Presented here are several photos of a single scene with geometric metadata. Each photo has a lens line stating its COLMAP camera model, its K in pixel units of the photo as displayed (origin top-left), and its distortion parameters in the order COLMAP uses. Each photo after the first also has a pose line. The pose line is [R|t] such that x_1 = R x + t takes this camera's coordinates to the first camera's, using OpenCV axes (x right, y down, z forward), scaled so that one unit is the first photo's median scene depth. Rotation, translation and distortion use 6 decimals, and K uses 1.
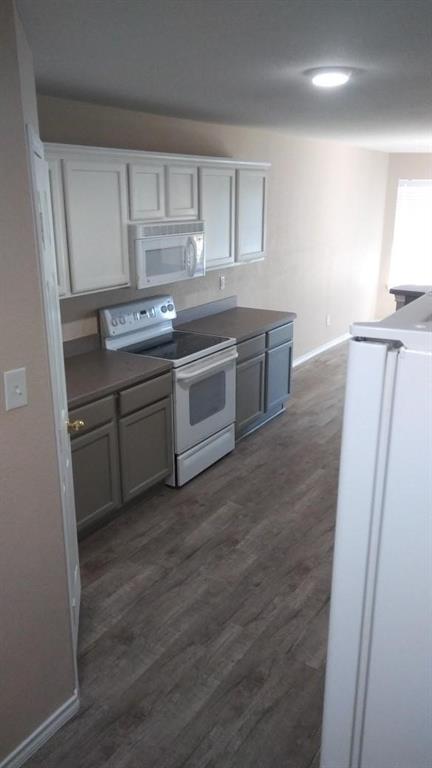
lens RADIAL K [[602.3, 0, 220.7], [0, 602.3, 384.3], [0, 0, 1]] dist [-0.001751, -0.000111]
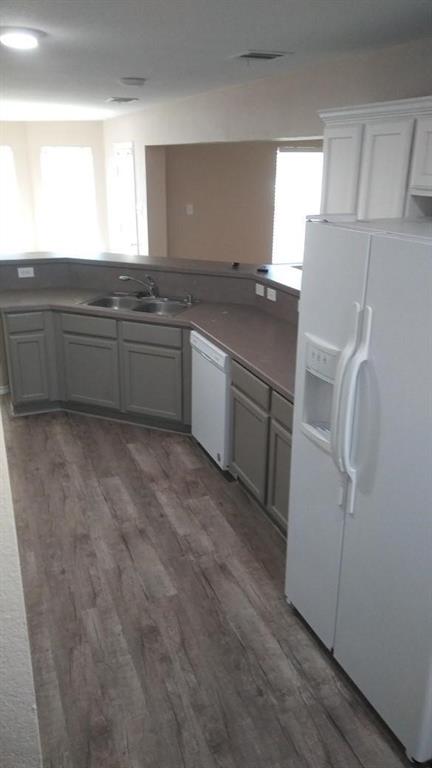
lens RADIAL K [[602.3, 0, 220.7], [0, 602.3, 384.3], [0, 0, 1]] dist [-0.001751, -0.000111]
pose [[0.585611, -0.303838, 0.751493, -0.514030], [0.263683, 0.948074, 0.177839, -0.071157], [-0.766506, 0.094012, 0.635320, 0.193780]]
